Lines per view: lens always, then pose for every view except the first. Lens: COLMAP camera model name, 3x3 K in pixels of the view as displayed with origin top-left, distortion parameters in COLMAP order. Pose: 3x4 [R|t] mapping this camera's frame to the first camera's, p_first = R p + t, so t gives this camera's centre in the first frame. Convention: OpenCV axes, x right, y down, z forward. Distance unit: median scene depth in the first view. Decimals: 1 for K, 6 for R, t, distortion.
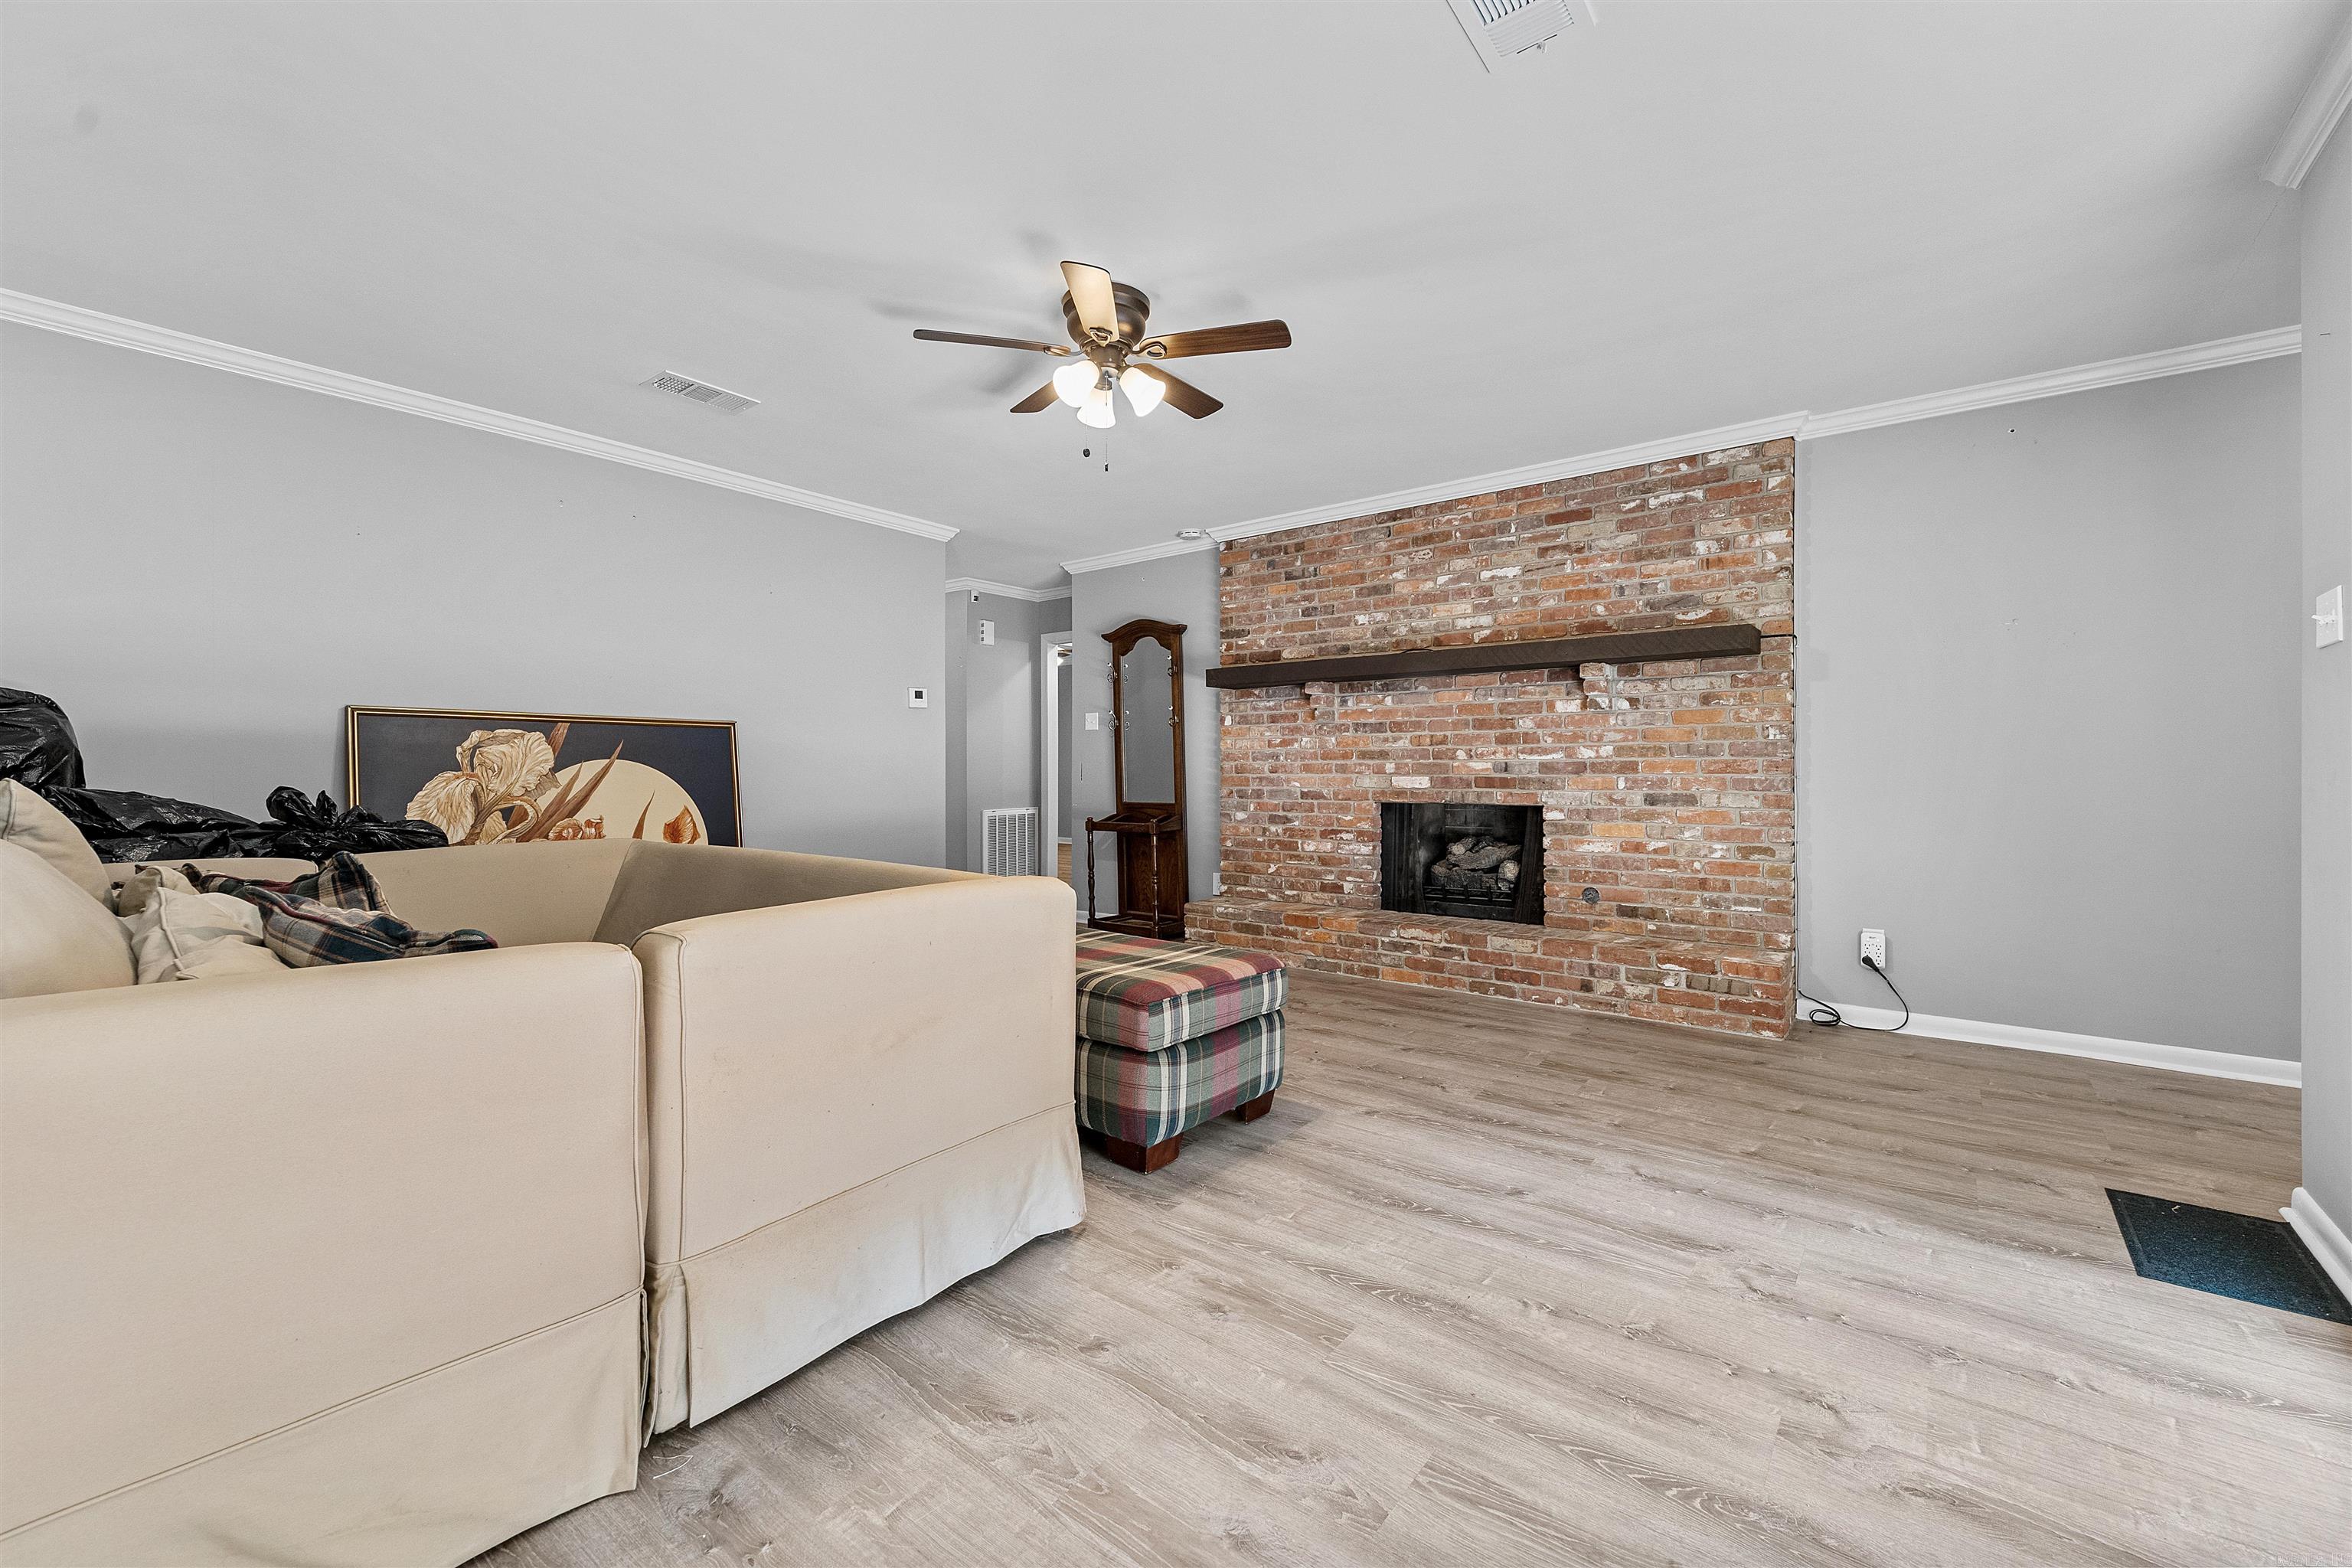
lens RADIAL K [[960.7, 0, 1178.5], [0, 960.7, 772.3], [0, 0, 1]] dist [0.002948, -0.001942]
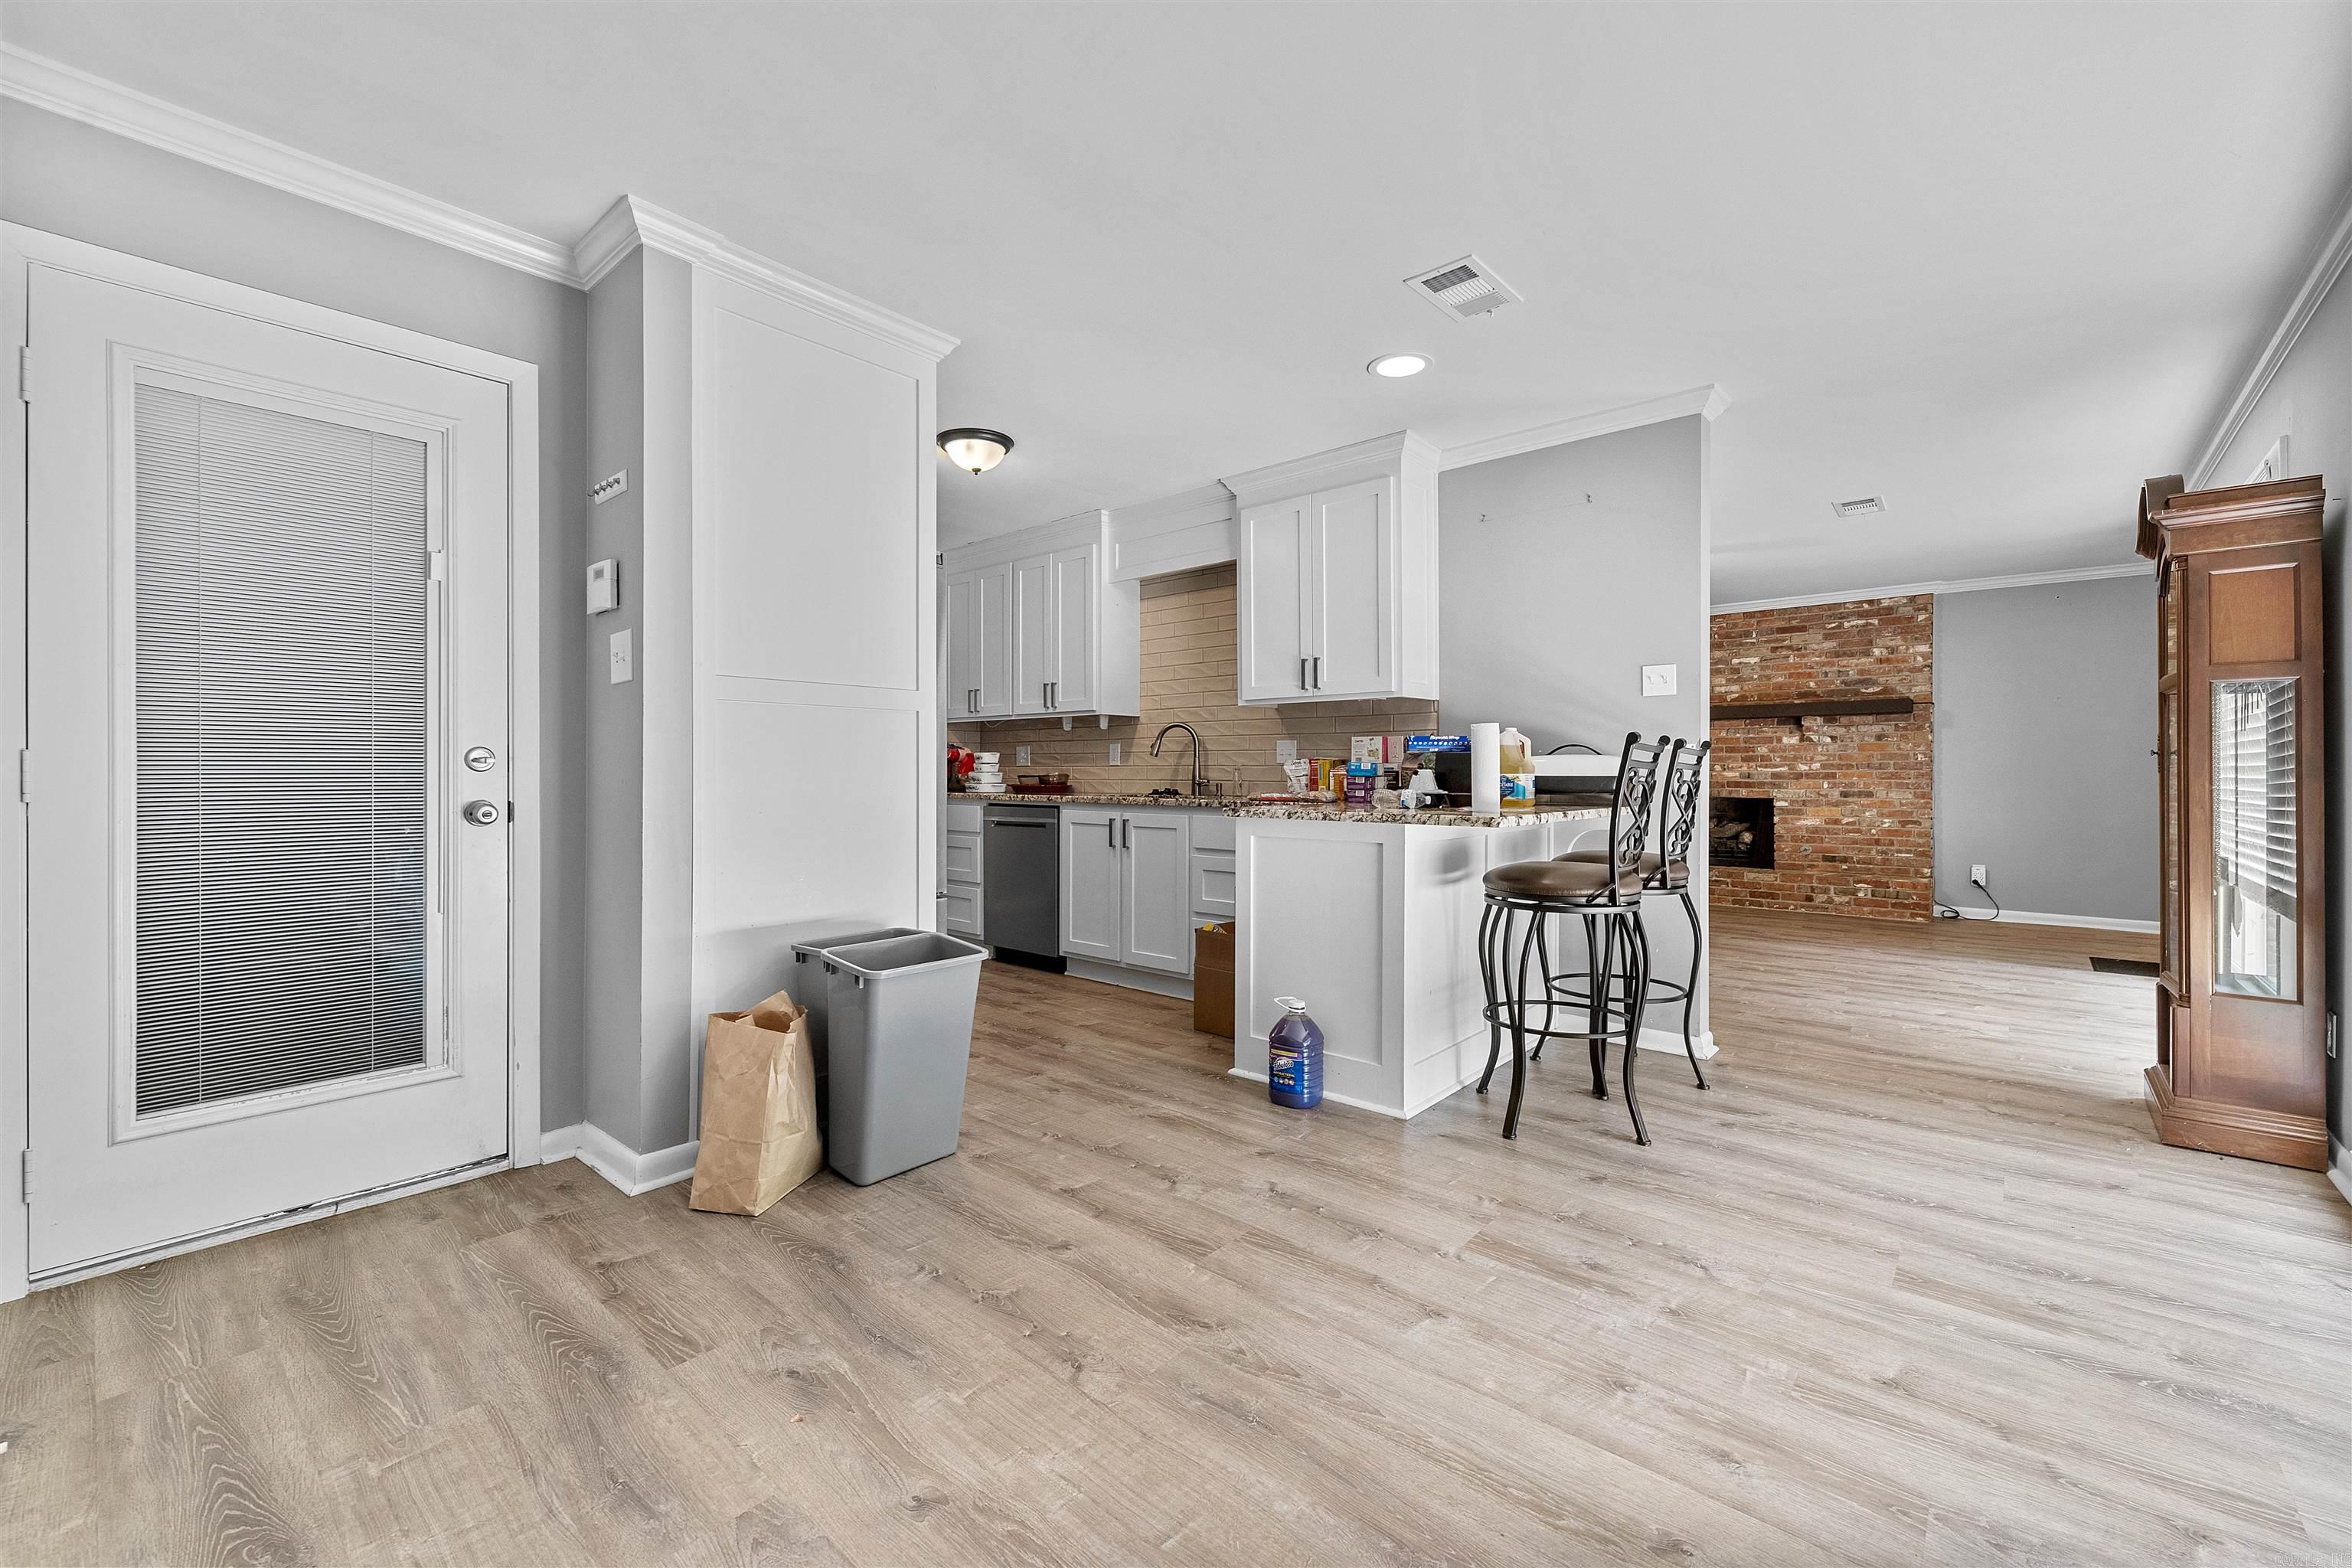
lens RADIAL K [[960.7, 0, 1177.9], [0, 960.7, 778.9], [0, 0, 1]] dist [0.002948, -0.001942]
pose [[0.998326, 0.006132, -0.057509, -0.620070], [-0.006486, 0.999961, -0.005959, 0.018784], [0.057470, 0.006322, 0.998327, -0.817766]]
